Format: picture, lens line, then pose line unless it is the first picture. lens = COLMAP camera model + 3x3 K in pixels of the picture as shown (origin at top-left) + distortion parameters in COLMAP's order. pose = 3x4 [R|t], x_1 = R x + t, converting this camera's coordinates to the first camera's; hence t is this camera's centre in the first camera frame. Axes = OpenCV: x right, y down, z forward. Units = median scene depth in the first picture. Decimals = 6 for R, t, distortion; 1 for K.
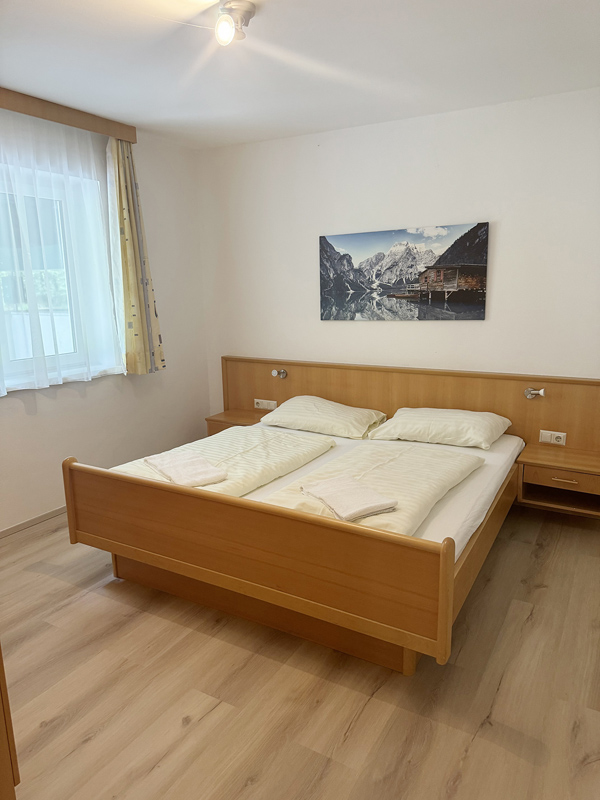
lens RADIAL K [[561.5, 0, 301.7], [0, 561.5, 405.0], [0, 0, 1]] dist [0.081738, -0.113546]
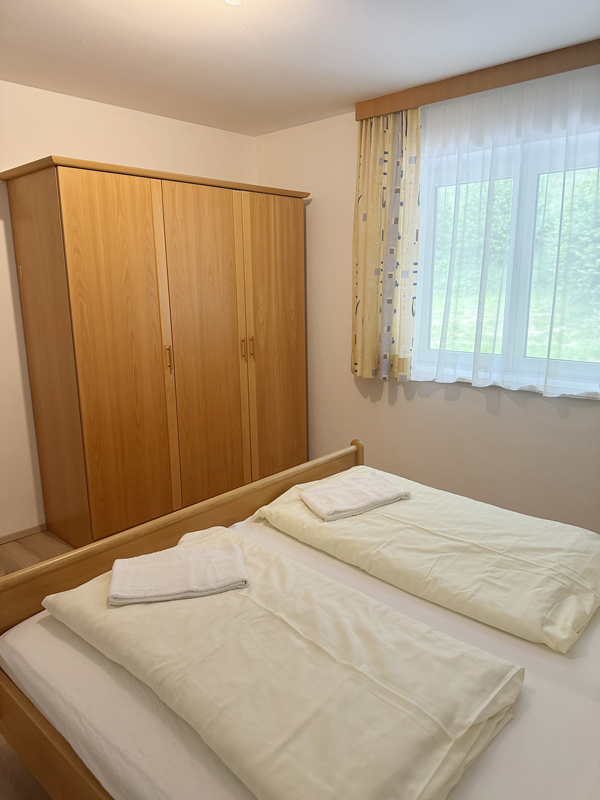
lens RADIAL K [[561.5, 0, 301.7], [0, 561.5, 405.0], [0, 0, 1]] dist [0.081738, -0.113546]
pose [[-0.236872, 0.225819, -0.944933, 0.562228], [-0.189276, 0.943250, 0.272864, -0.223231], [0.952925, 0.243487, -0.180687, 0.998235]]
